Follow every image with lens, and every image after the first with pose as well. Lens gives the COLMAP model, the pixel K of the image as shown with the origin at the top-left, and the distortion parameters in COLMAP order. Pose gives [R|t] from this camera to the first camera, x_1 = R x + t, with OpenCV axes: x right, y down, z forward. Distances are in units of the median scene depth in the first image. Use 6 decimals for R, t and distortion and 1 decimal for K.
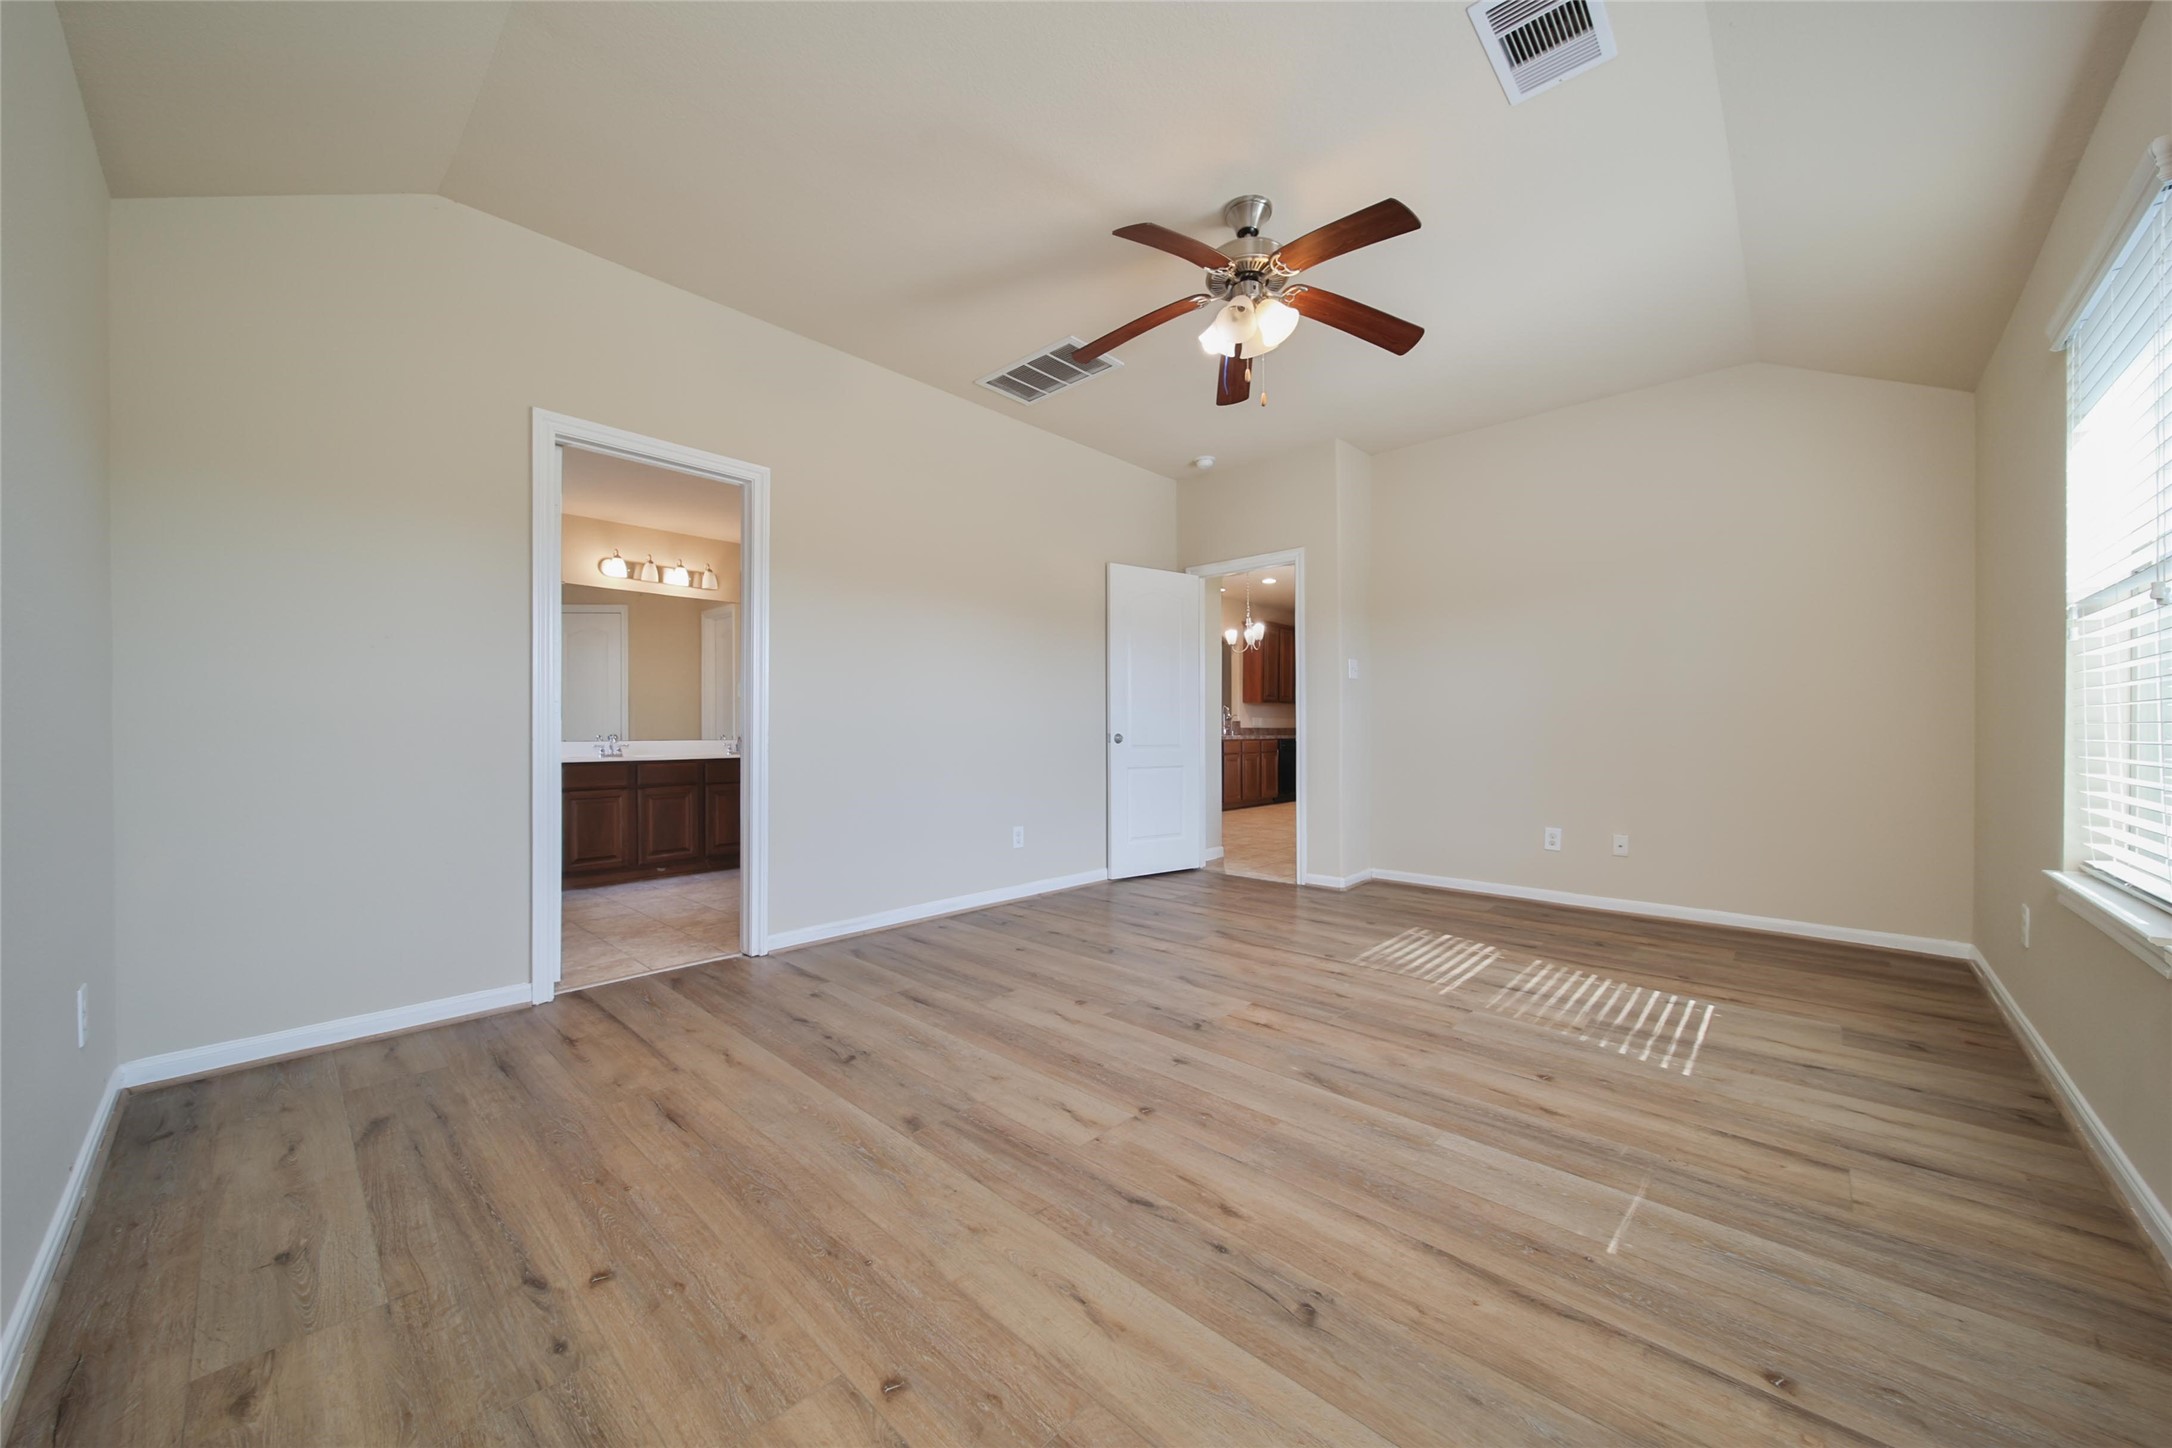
lens RADIAL K [[766.6, 0, 1090.3], [0, 766.6, 717.1], [0, 0, 1]] dist [-0.000703, -0.000179]
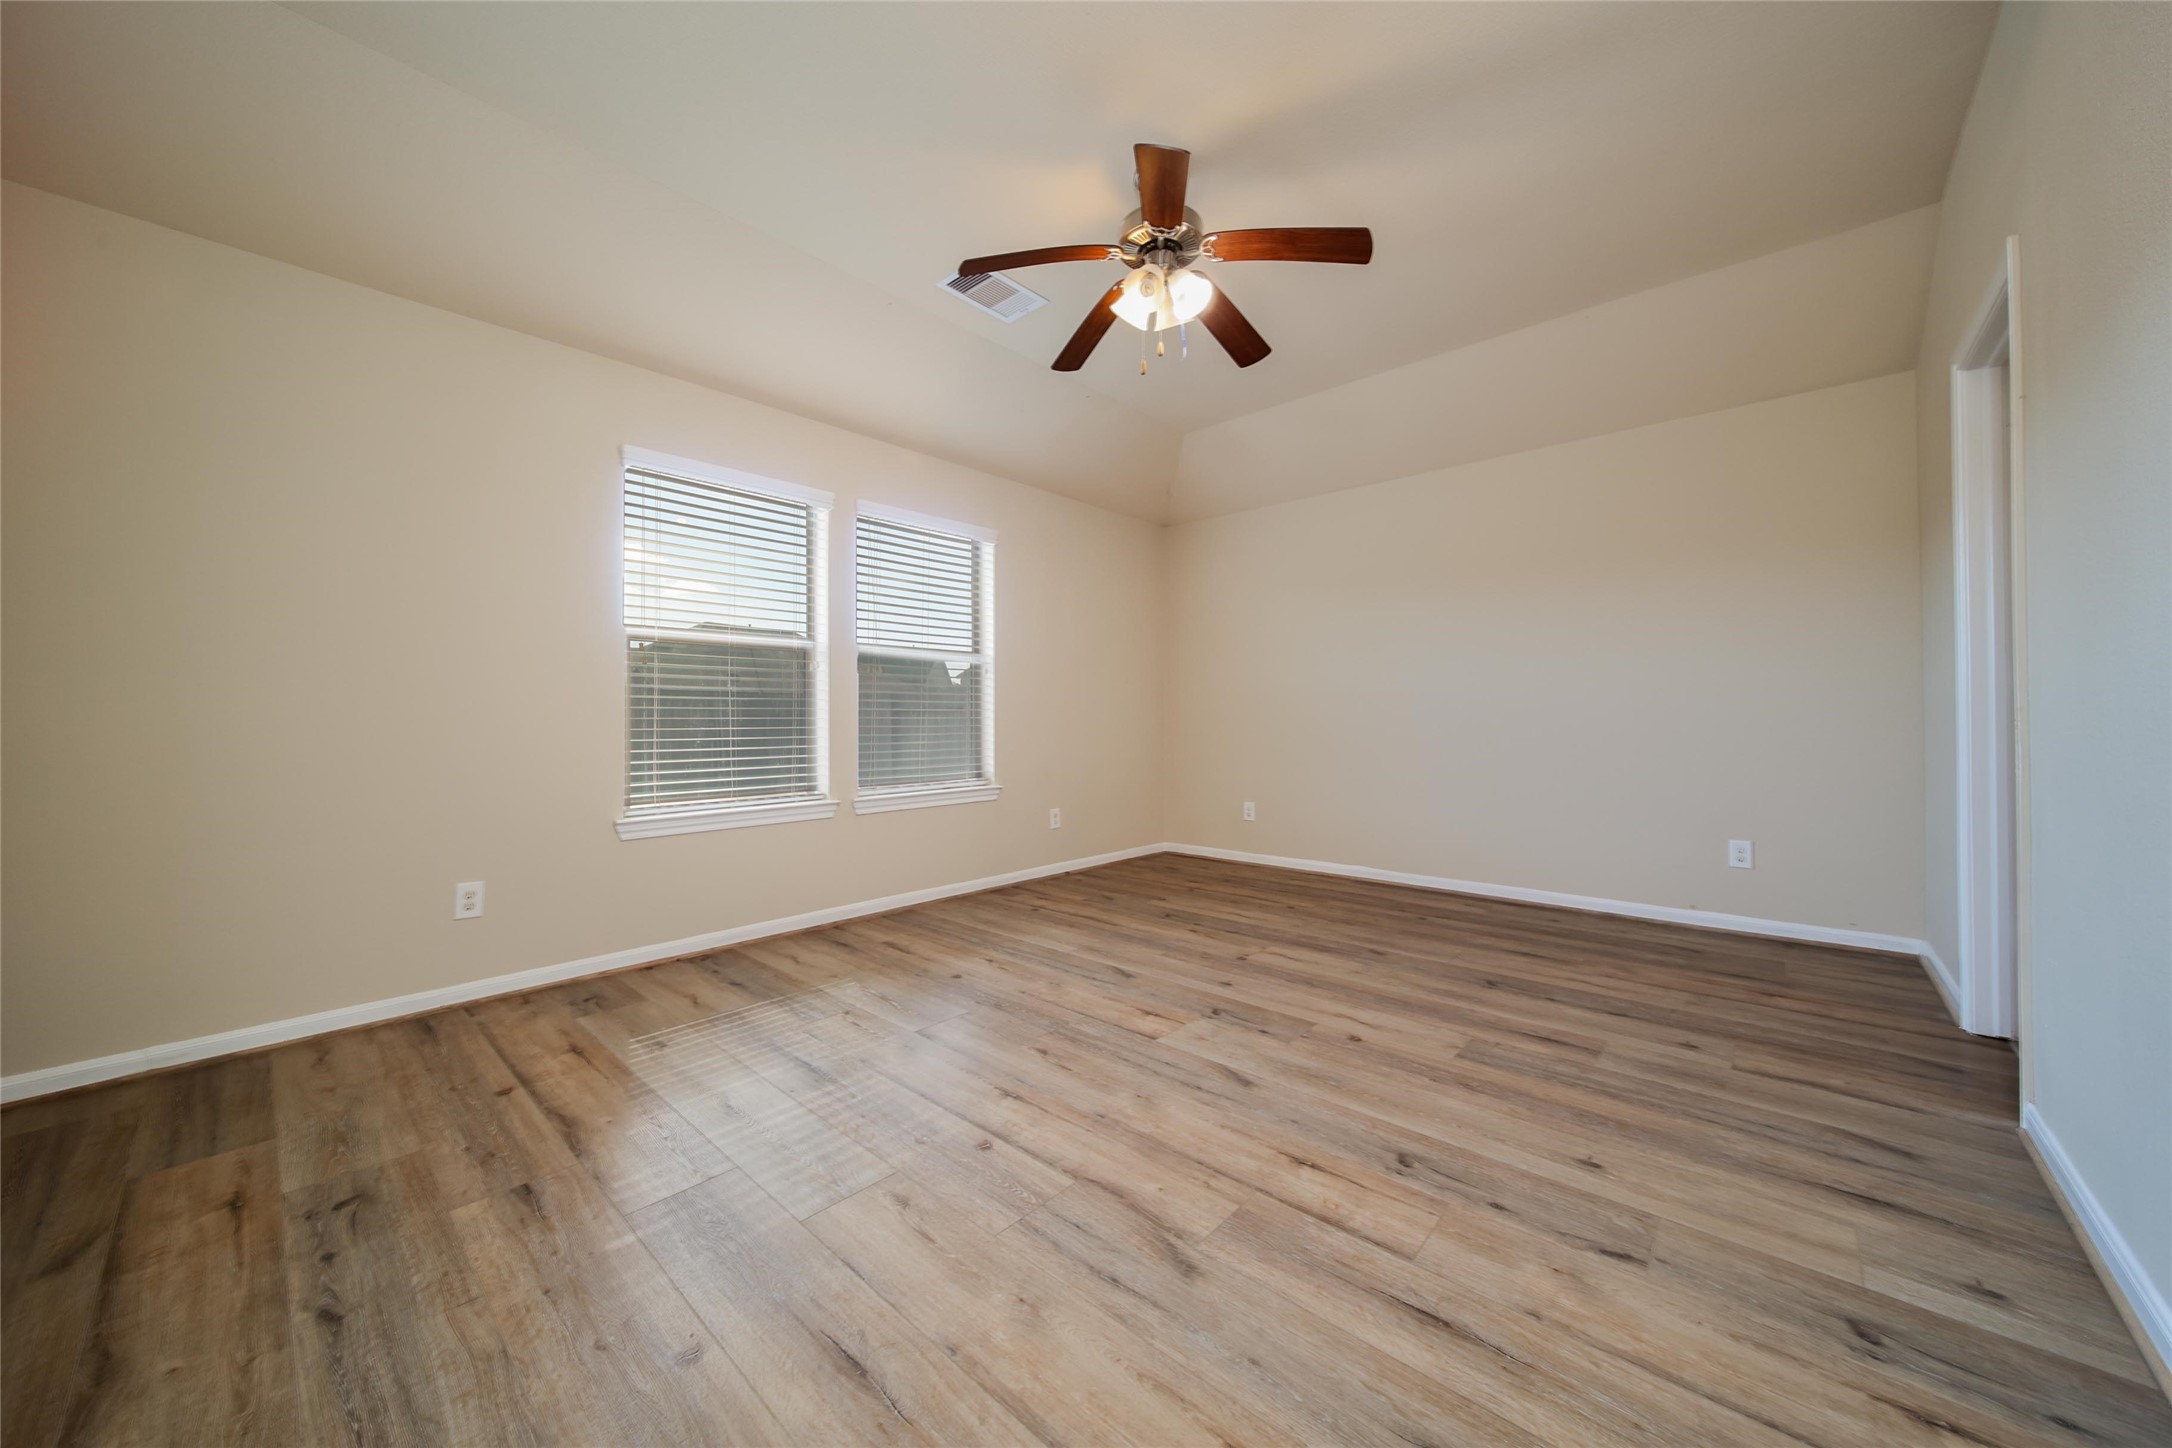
lens RADIAL K [[766.6, 0, 1090.3], [0, 766.6, 717.1], [0, 0, 1]] dist [-0.000703, -0.000179]
pose [[-0.999787, 0.005105, -0.020000, 0.317678], [0.005420, 0.999862, -0.015709, 0.026733], [0.019917, -0.015814, -0.999677, 1.977563]]
